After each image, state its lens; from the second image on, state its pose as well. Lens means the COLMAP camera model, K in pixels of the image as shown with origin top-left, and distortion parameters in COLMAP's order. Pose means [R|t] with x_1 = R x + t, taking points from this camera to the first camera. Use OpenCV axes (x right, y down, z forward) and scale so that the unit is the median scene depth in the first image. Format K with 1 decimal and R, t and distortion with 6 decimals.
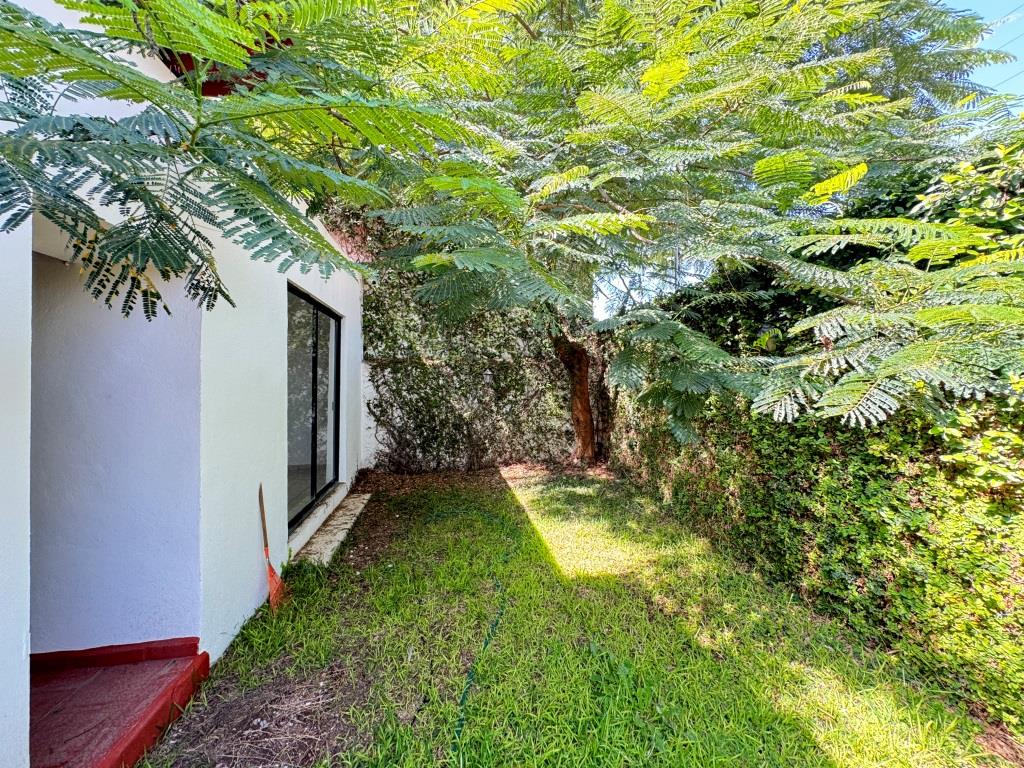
lens RADIAL K [[406.4, 0, 512.7], [0, 406.4, 382.2], [0, 0, 1]] dist [-0.001672, 0.000471]
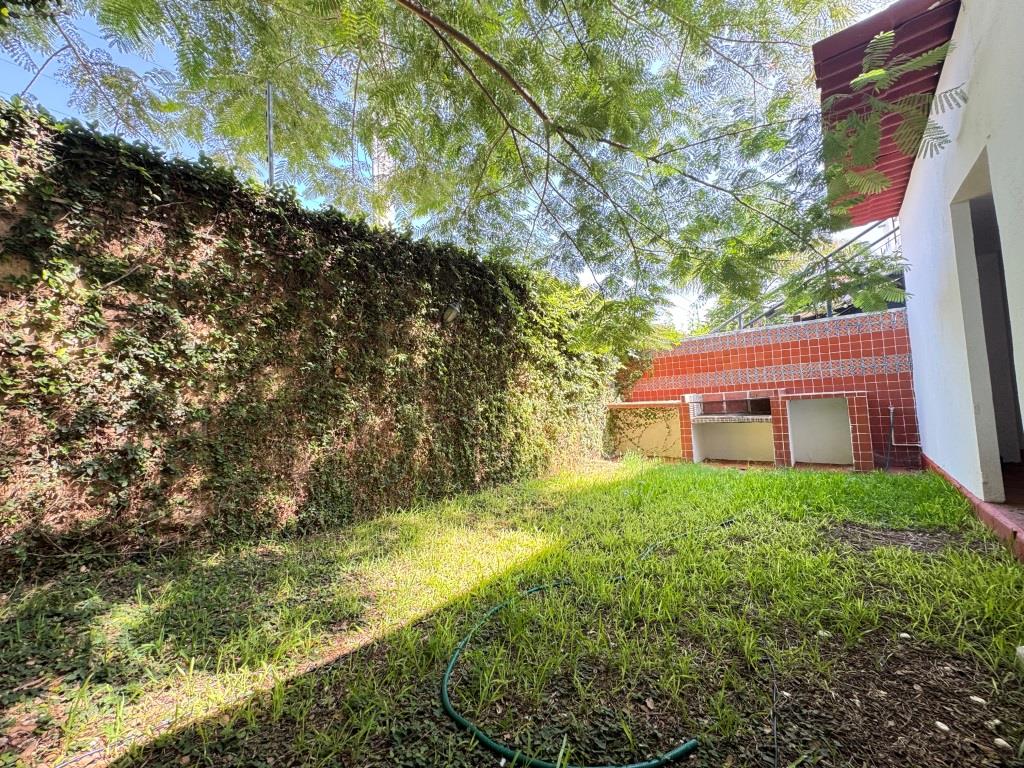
lens RADIAL K [[406.2, 0, 512.4], [0, 406.2, 381.4], [0, 0, 1]] dist [-0.001684, 0.000320]
pose [[-0.658874, 0.073915, 0.748613, -0.236476], [0.049609, 0.997264, -0.054803, 0.100396], [-0.750616, 0.001029, -0.660738, 0.853416]]
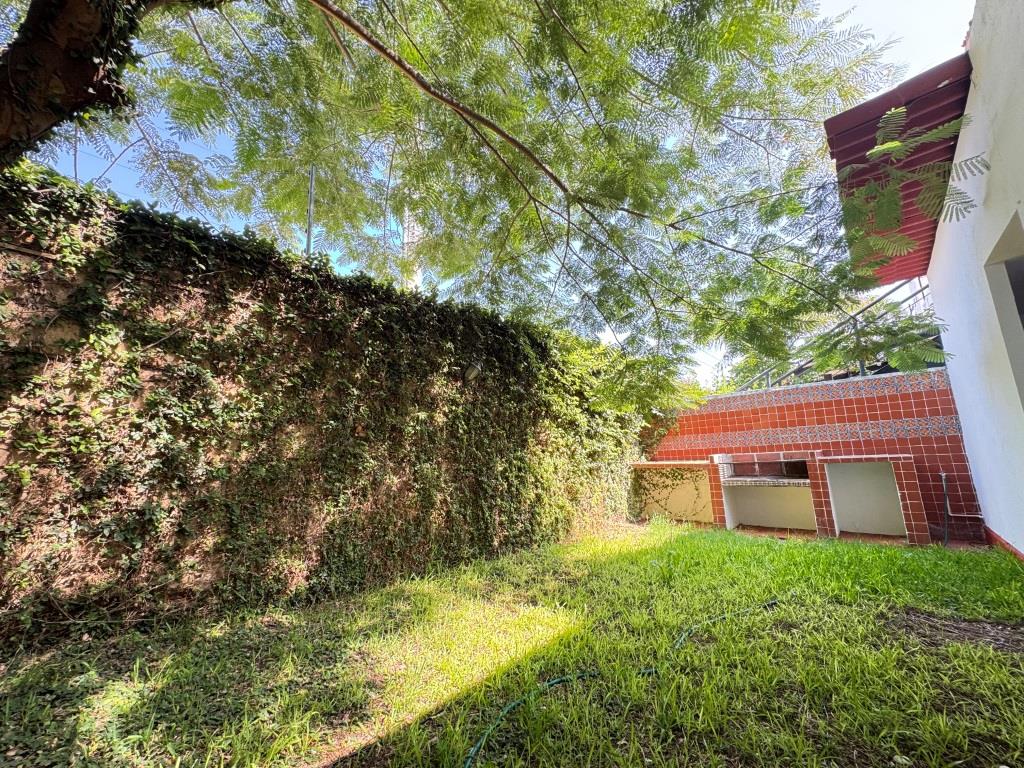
lens RADIAL K [[406.4, 0, 512.7], [0, 406.4, 382.2], [0, 0, 1]] dist [-0.001672, 0.000471]
pose [[-0.621869, 0.165248, 0.765488, -0.232409], [0.034459, 0.982311, -0.184060, 0.090978], [-0.782363, -0.088083, -0.616563, 0.849512]]
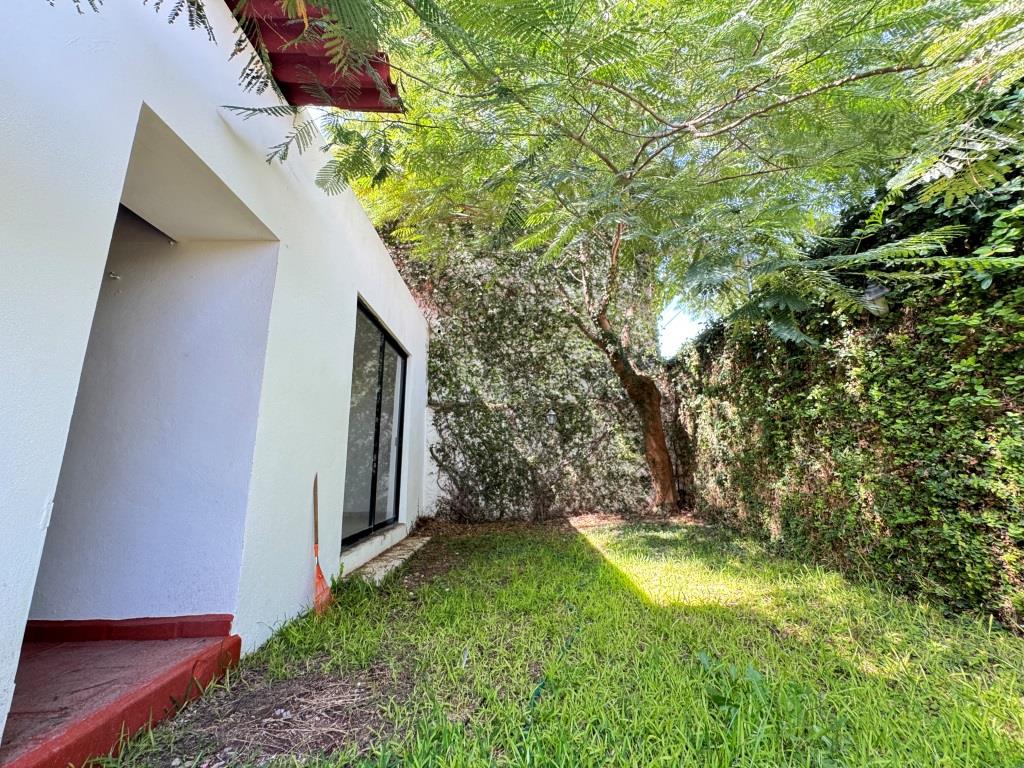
lens RADIAL K [[407.6, 0, 513.9], [0, 407.6, 383.6], [0, 0, 1]] dist [-0.001891, -0.000051]
pose [[0.987723, -0.051195, -0.147590, -0.003504], [0.018490, 0.976447, -0.214964, 0.115101], [0.155119, 0.209596, 0.965406, 0.044643]]
